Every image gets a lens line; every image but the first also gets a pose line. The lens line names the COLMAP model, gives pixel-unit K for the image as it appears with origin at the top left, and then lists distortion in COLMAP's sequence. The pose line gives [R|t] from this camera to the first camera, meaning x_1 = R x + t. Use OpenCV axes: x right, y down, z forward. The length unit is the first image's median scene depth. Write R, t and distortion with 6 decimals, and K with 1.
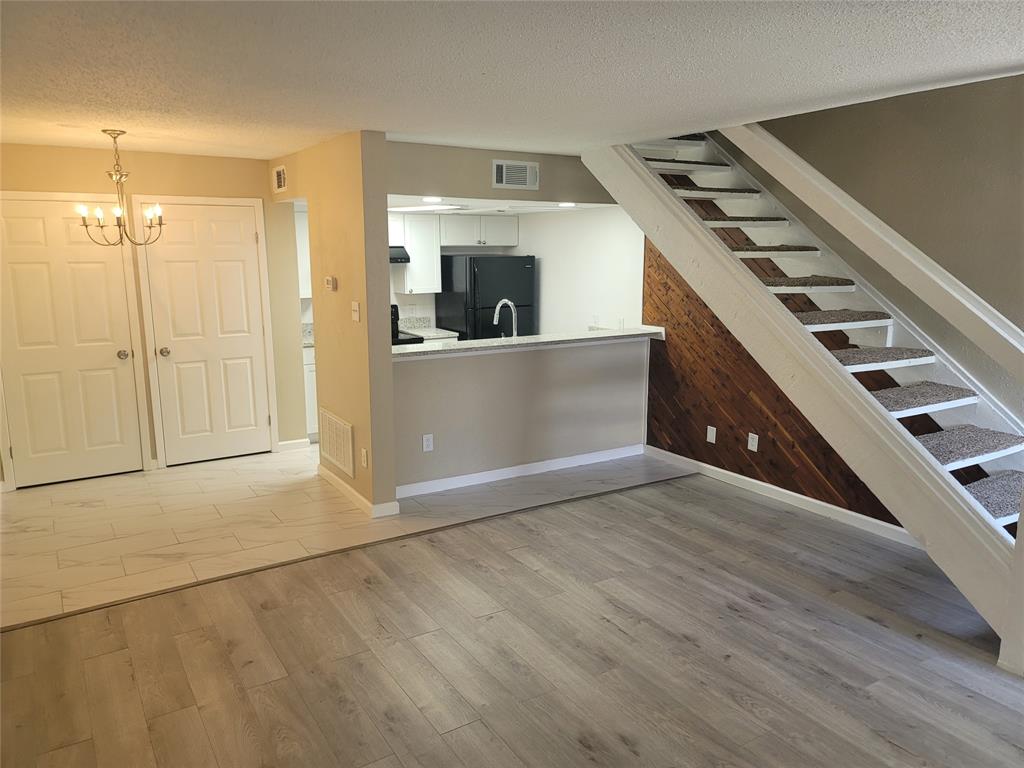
lens RADIAL K [[750.6, 0, 506.9], [0, 750.6, 399.8], [0, 0, 1]] dist [0.079893, -0.057569]
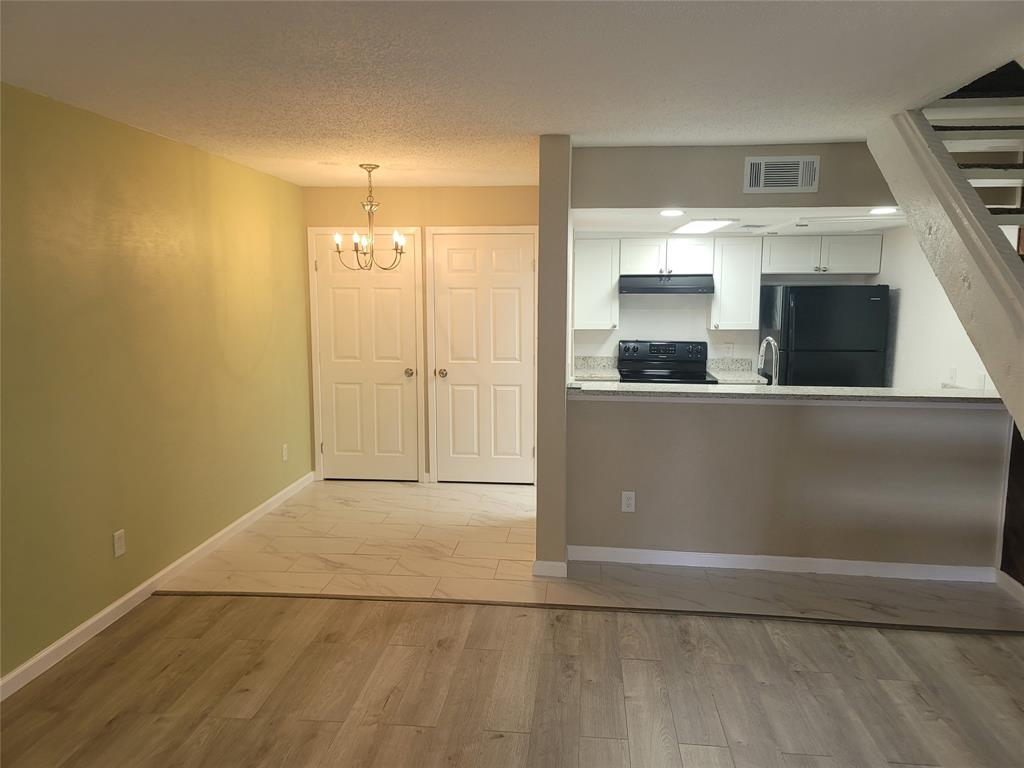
lens RADIAL K [[750.6, 0, 512.4], [0, 750.6, 385.3], [0, 0, 1]] dist [0.079893, -0.057569]
pose [[0.793324, 0.082583, -0.603172, 0.245148], [-0.128856, 0.991088, -0.033785, -0.021909], [0.595006, 0.104525, 0.796895, 0.216059]]
